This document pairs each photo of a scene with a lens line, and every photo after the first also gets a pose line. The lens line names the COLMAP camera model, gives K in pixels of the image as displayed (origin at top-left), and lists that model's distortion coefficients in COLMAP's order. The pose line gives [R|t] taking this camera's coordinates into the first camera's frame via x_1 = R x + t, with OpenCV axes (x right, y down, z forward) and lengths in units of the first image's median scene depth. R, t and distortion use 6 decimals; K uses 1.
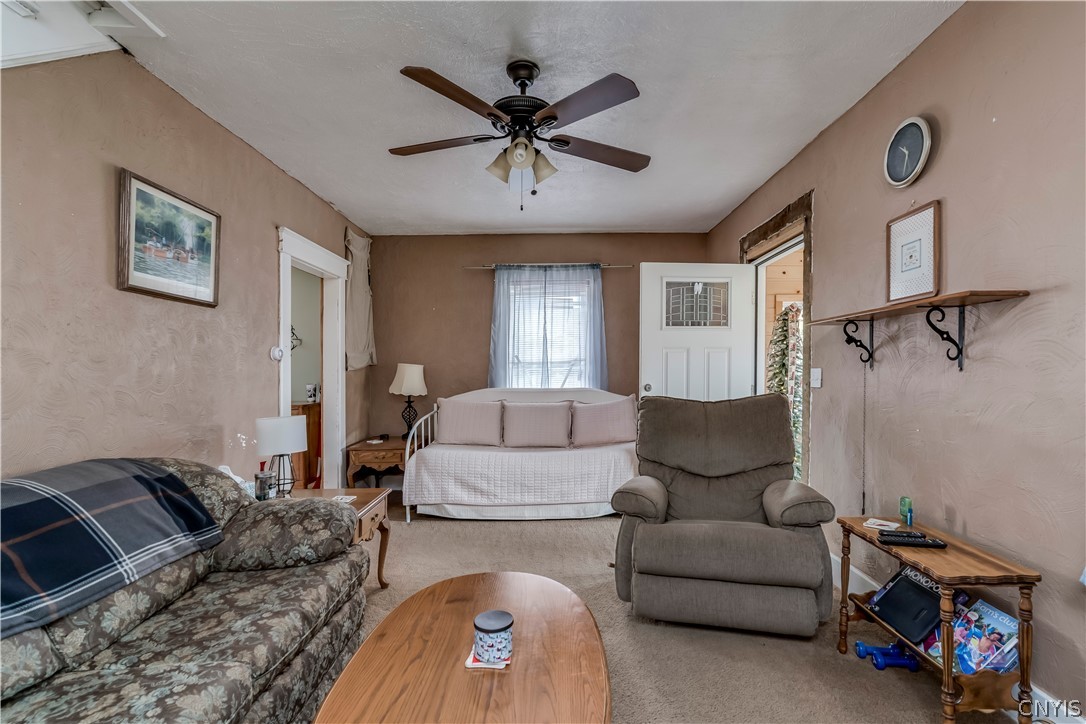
lens RADIAL K [[502.1, 0, 556.0], [0, 502.1, 373.7], [0, 0, 1]] dist [-0.001107, 0.000540]
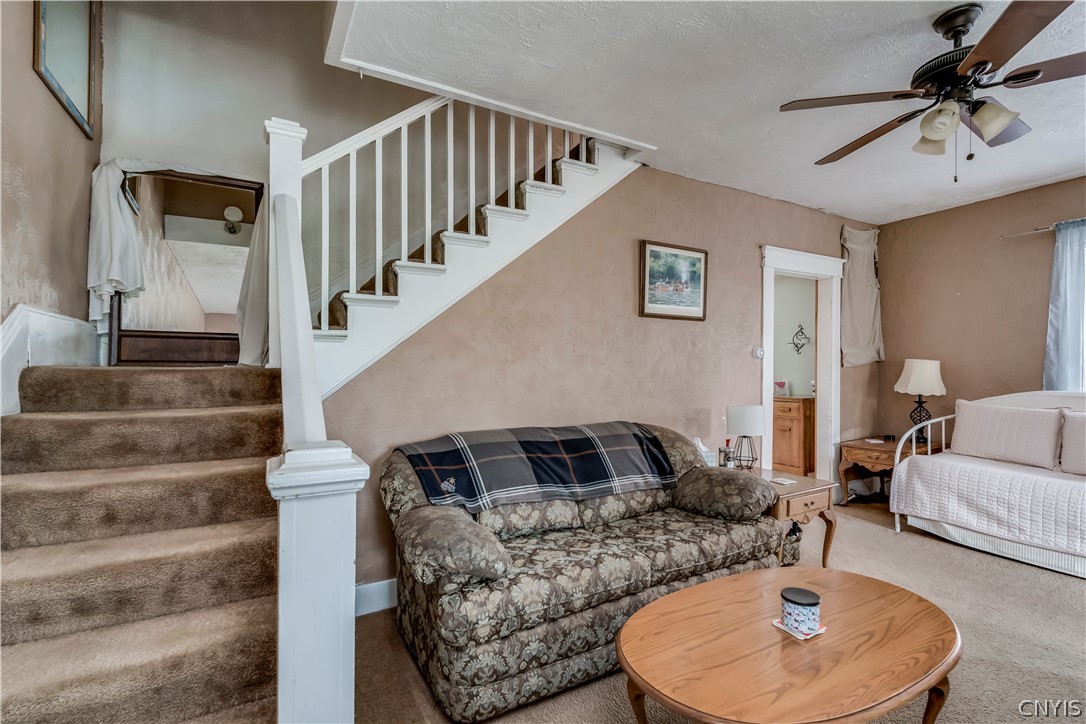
lens RADIAL K [[496.0, 0, 546.3], [0, 496.0, 360.9], [0, 0, 1]] dist [-0.003459, 0.000376]
pose [[0.484056, -0.008762, -0.874993, 0.350647], [-0.004455, 0.999912, -0.012477, -0.007111], [0.875026, 0.009938, 0.483974, -0.016174]]
